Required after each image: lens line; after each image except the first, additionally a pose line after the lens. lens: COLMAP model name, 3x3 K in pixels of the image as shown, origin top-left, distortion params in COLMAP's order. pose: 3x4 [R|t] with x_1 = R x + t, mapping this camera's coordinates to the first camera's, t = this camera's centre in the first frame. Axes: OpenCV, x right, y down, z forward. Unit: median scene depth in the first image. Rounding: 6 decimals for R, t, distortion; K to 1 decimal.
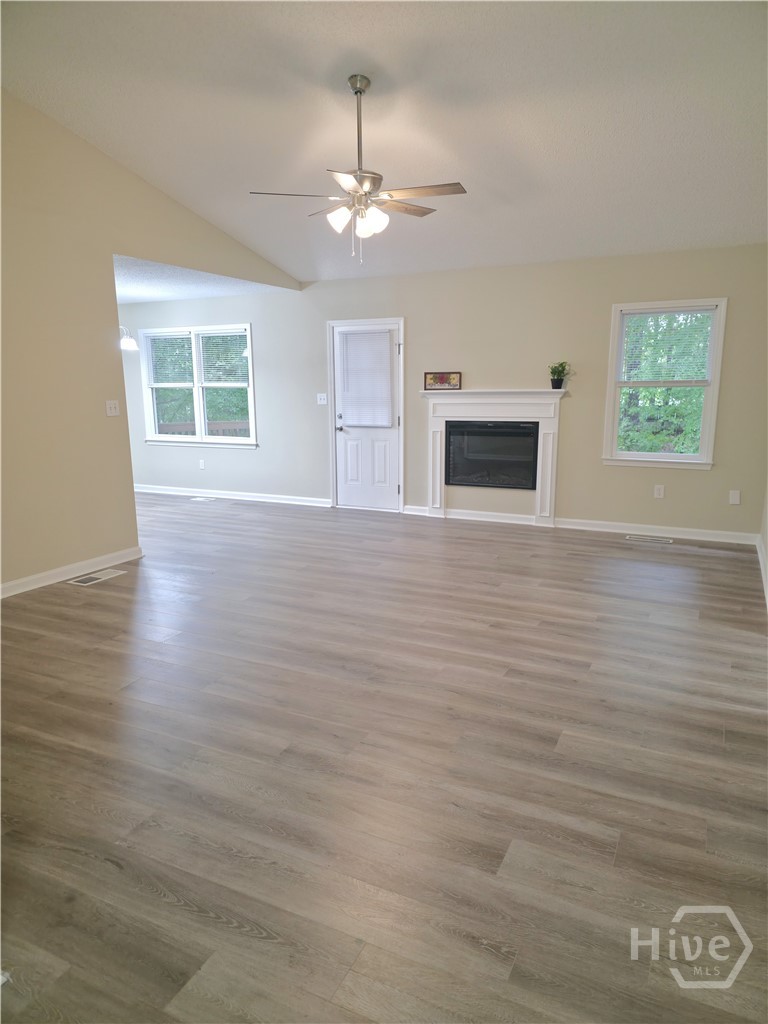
lens RADIAL K [[679.2, 0, 383.9], [0, 679.2, 514.4], [0, 0, 1]] dist [0.059062, -0.025136]
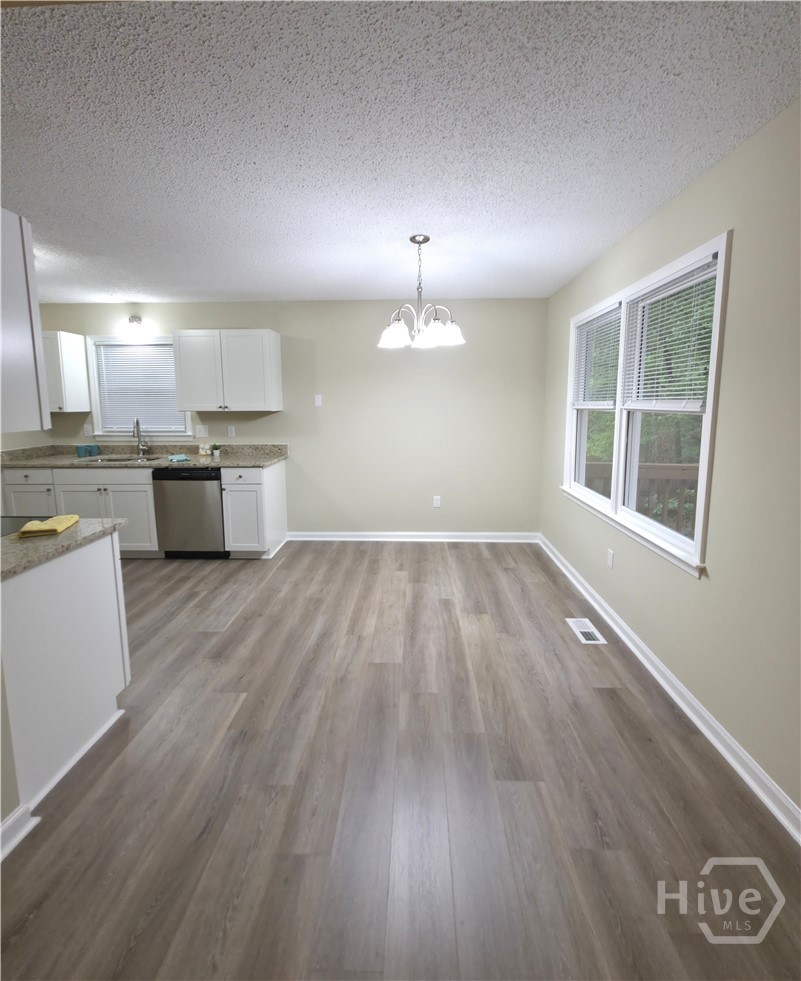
lens RADIAL K [[420.5, 0, 410.2], [0, 420.5, 452.6], [0, 0, 1]] dist [-0.000534, 0.000265]
pose [[0.422476, 0.110142, -0.899657, -0.089046], [-0.173248, 0.984101, 0.039124, -0.221772], [0.889662, 0.139335, 0.434841, 1.155184]]
